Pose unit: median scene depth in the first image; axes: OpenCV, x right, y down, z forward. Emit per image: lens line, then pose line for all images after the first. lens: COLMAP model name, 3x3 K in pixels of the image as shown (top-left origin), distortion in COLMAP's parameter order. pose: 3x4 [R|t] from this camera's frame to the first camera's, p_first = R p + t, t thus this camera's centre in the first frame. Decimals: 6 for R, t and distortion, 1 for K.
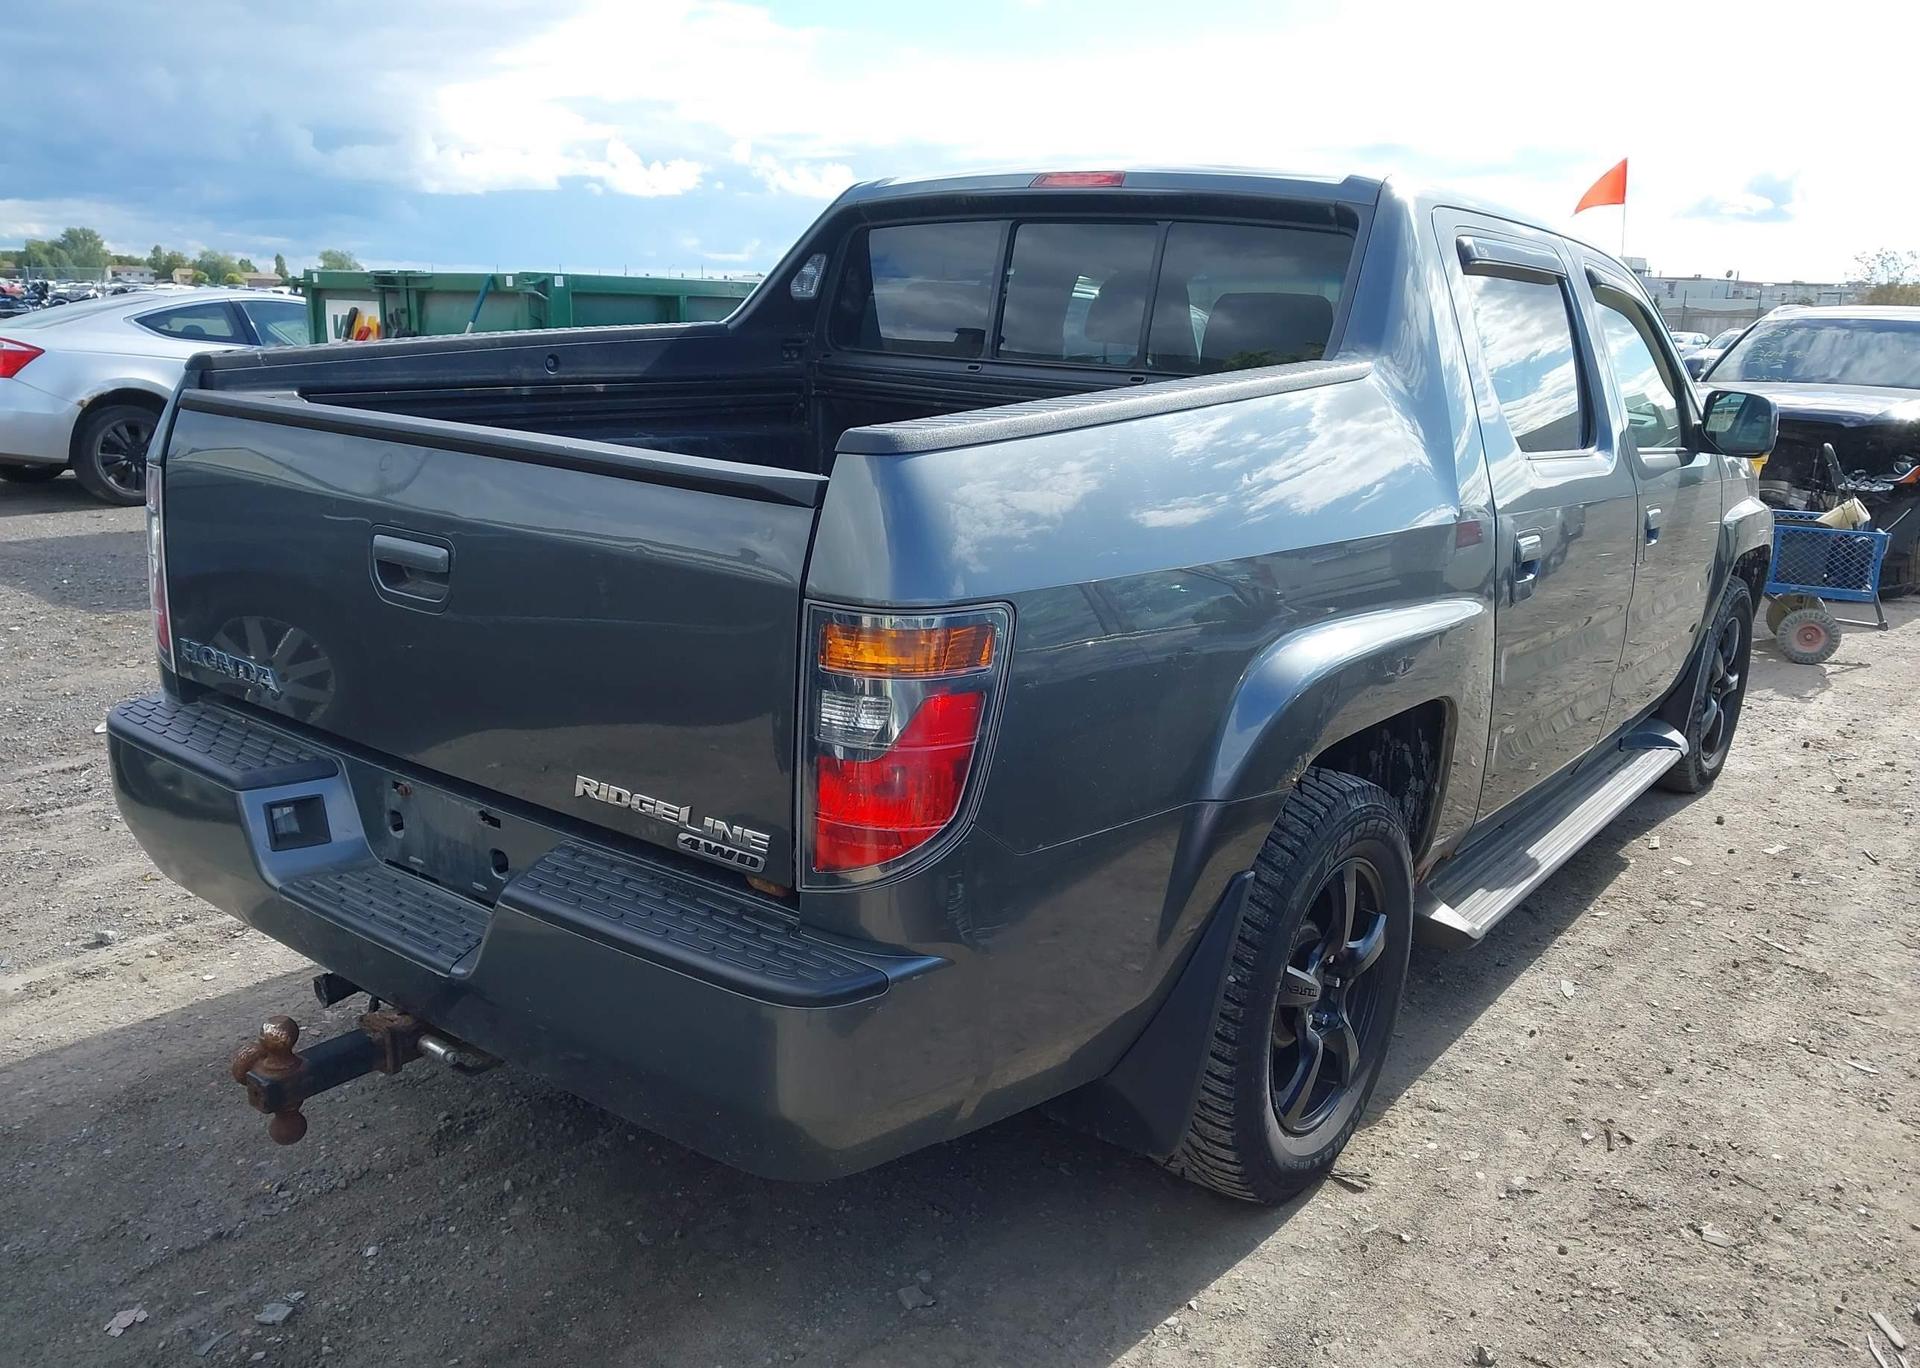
lens RADIAL K [[1517.6, 0, 960.0], [0, 1517.6, 684.0], [0, 0, 1]] dist [0.002807, 0.003773]
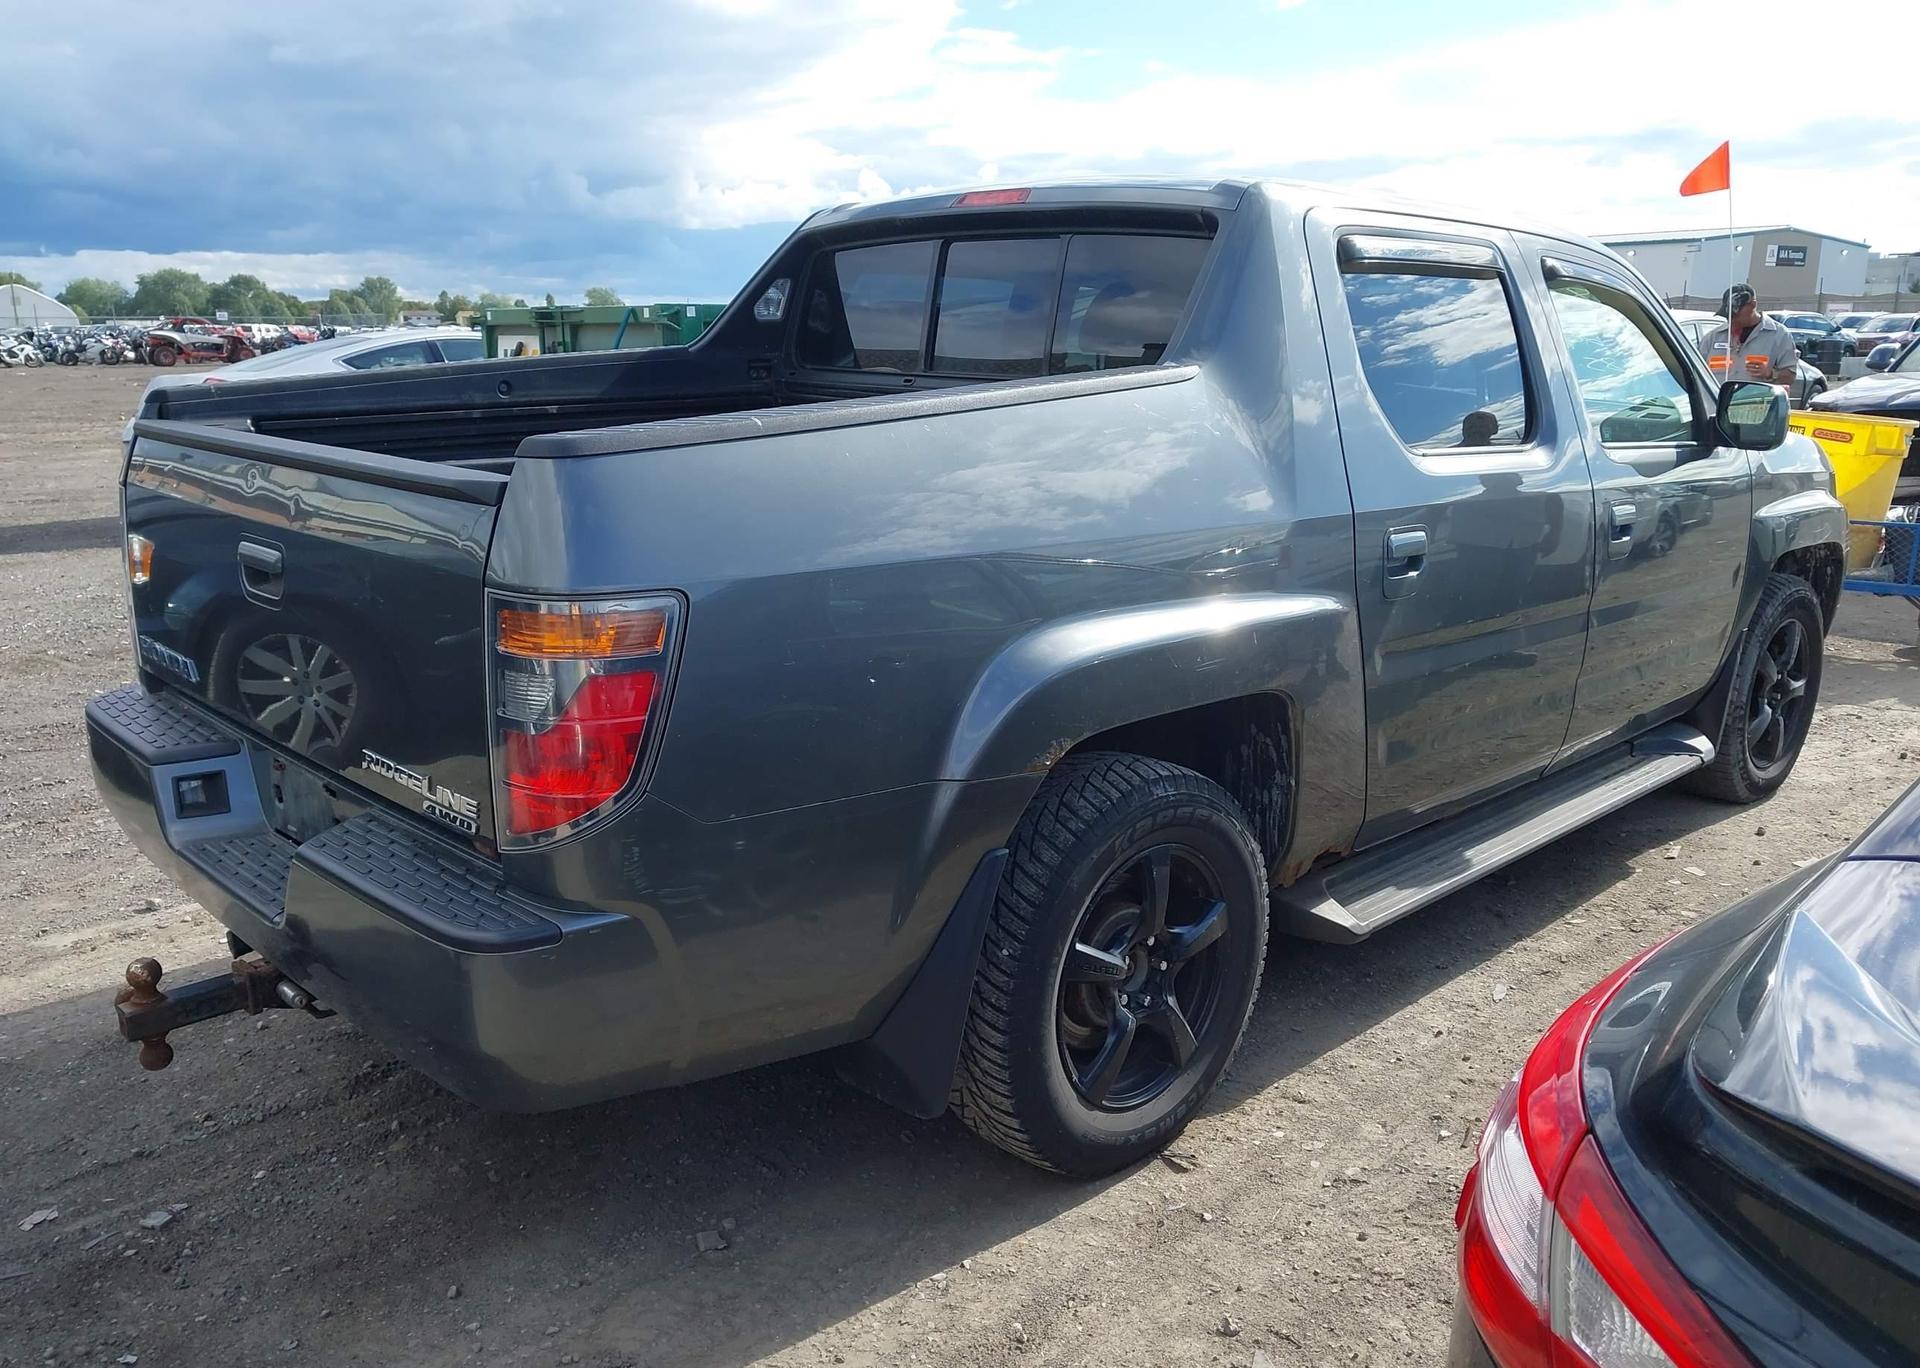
lens RADIAL K [[1517.2, 0, 960.0], [0, 1517.2, 684.0], [0, 0, 1]] dist [0.011410, -0.006033]
pose [[0.987810, 0.001504, -0.155655, 0.271219], [-0.003261, 0.999934, -0.011035, 0.016796], [0.155628, 0.011408, 0.987750, -0.038327]]
